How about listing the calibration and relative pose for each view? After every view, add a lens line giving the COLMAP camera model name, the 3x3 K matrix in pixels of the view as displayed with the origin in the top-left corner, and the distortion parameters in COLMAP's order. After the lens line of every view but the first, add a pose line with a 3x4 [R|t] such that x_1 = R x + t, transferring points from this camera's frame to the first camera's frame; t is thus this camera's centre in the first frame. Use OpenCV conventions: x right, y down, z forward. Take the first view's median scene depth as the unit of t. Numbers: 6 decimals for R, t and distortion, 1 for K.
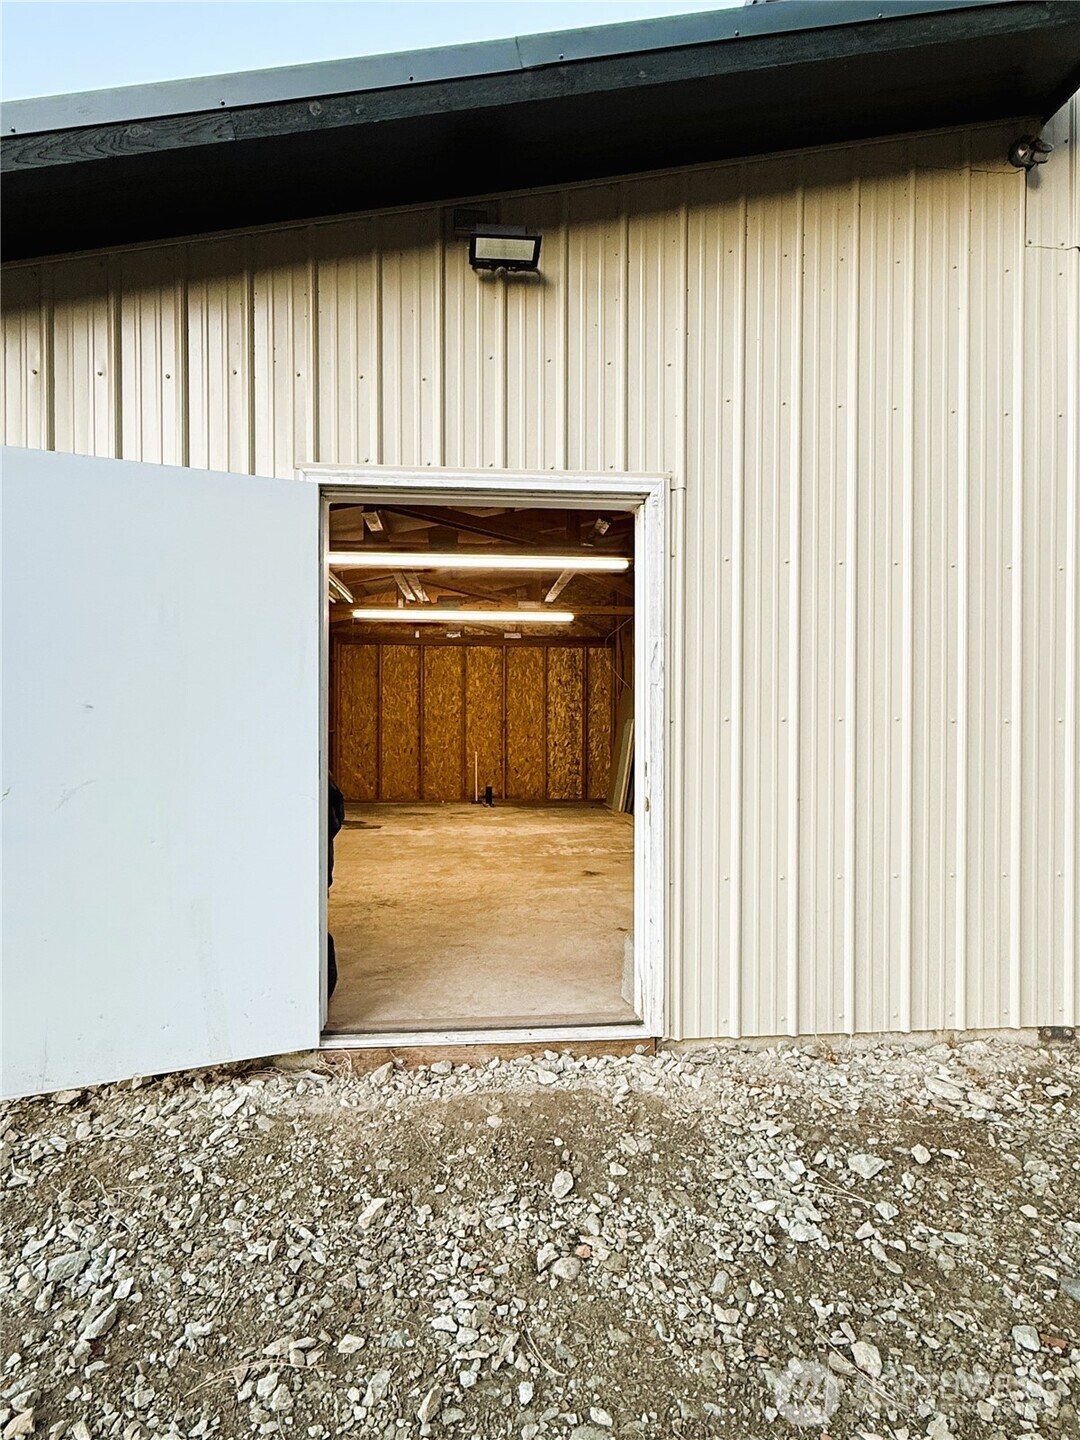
lens RADIAL K [[837.8, 0, 542.1], [0, 837.8, 722.5], [0, 0, 1]] dist [0.002986, 0.000194]
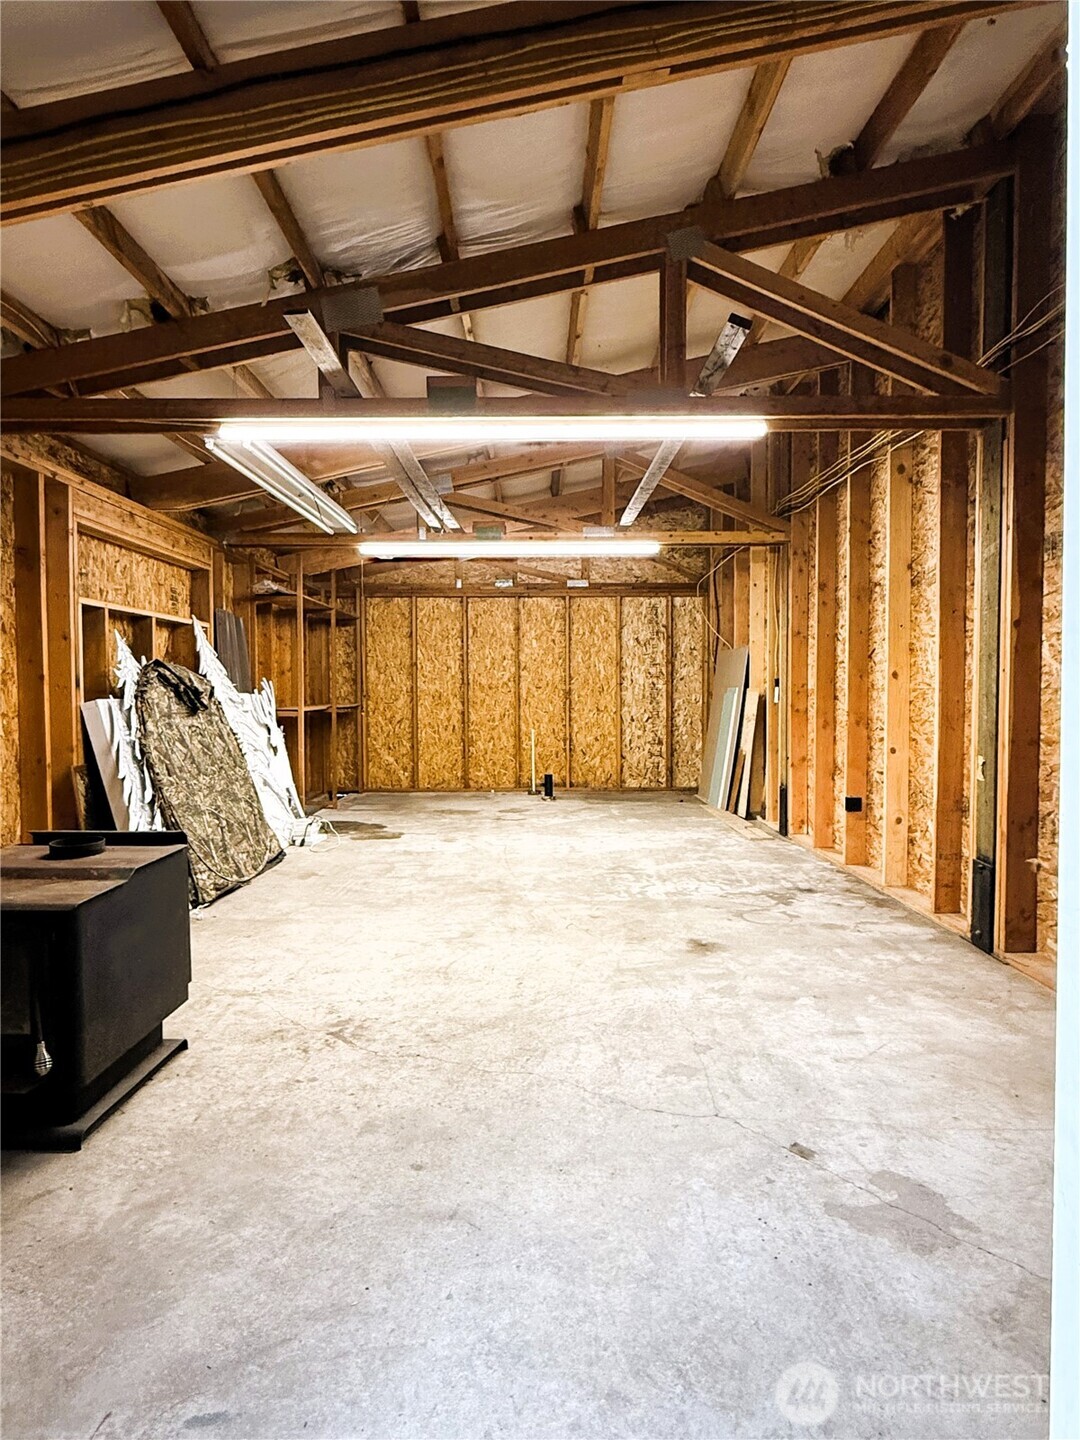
lens RADIAL K [[837.8, 0, 537.5], [0, 837.8, 723.3], [0, 0, 1]] dist [0.002986, 0.000194]
pose [[0.996039, -0.004934, -0.088783, -0.003284], [0.008700, 0.999076, 0.042089, -0.004596], [0.088493, -0.042695, 0.995161, 0.200650]]
